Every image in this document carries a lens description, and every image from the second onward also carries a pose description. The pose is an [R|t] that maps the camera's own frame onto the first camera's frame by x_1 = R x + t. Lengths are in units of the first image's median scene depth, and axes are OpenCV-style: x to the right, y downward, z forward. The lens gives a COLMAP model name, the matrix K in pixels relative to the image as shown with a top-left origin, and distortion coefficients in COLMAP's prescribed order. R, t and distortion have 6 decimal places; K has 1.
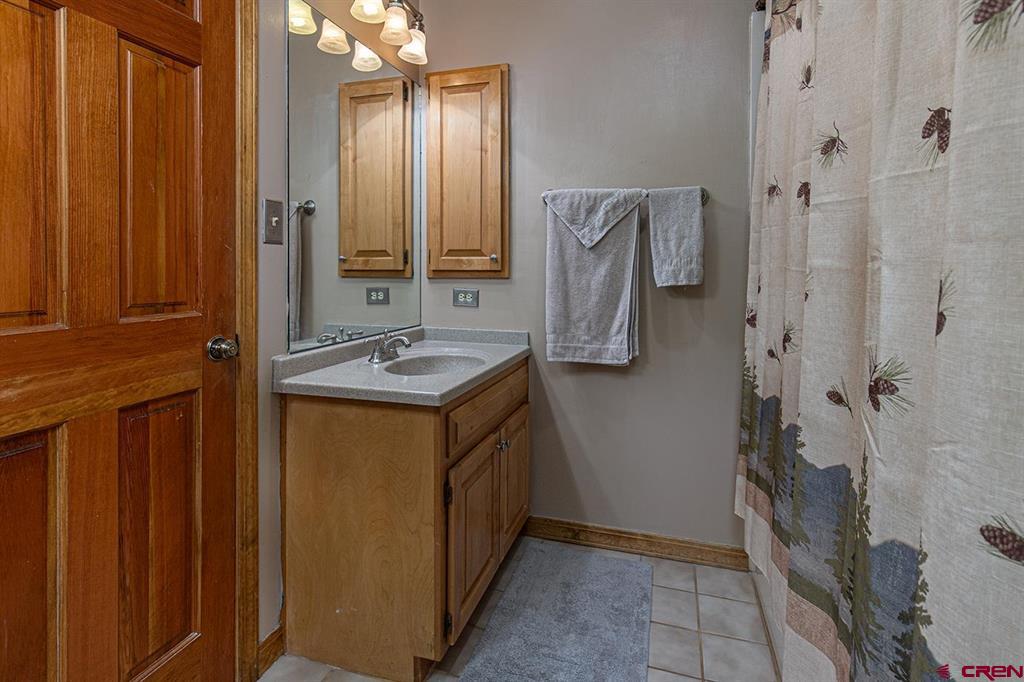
lens RADIAL K [[504.9, 0, 510.3], [0, 504.9, 340.3], [0, 0, 1]] dist [0.003488, 0.000068]
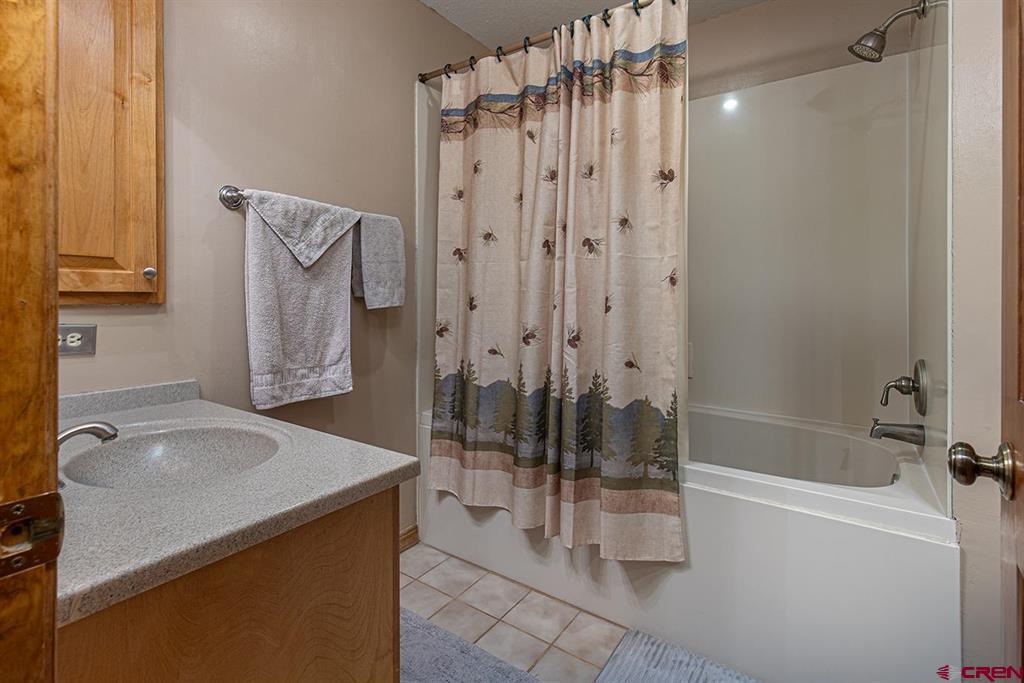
lens RADIAL K [[461.4, 0, 512.4], [0, 461.4, 342.5], [0, 0, 1]] dist [-0.002912, -0.000373]
pose [[0.294039, -0.098288, 0.950726, -0.502981], [0.130983, 0.989458, 0.061782, -0.057904], [-0.946776, 0.106362, 0.303813, 0.443452]]
